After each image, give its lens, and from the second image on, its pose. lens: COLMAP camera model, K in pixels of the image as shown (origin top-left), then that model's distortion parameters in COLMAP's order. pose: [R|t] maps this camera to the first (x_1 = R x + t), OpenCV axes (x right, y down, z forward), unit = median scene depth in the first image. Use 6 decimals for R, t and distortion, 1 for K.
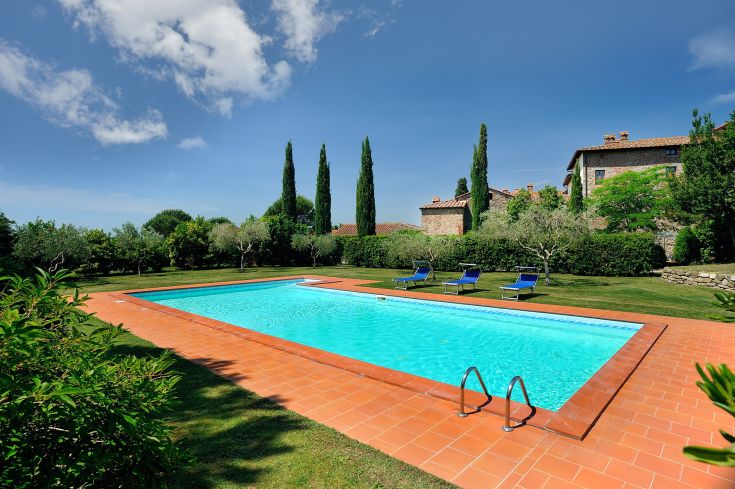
lens RADIAL K [[397.6, 0, 367.5], [0, 397.6, 244.5], [0, 0, 1]] dist [-0.093614, 0.067355]
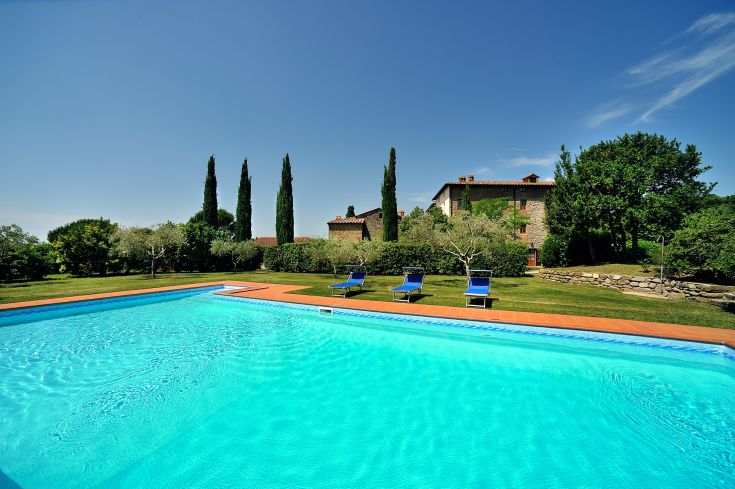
lens RADIAL K [[304.6, 0, 367.5], [0, 304.6, 244.5], [0, 0, 1]] dist [-0.041323, 0.000339]
pose [[0.960235, 0.012409, 0.278917, -0.020968], [-0.003824, 0.999503, -0.031301, 0.007263], [-0.279167, 0.028990, 0.959805, 0.139125]]
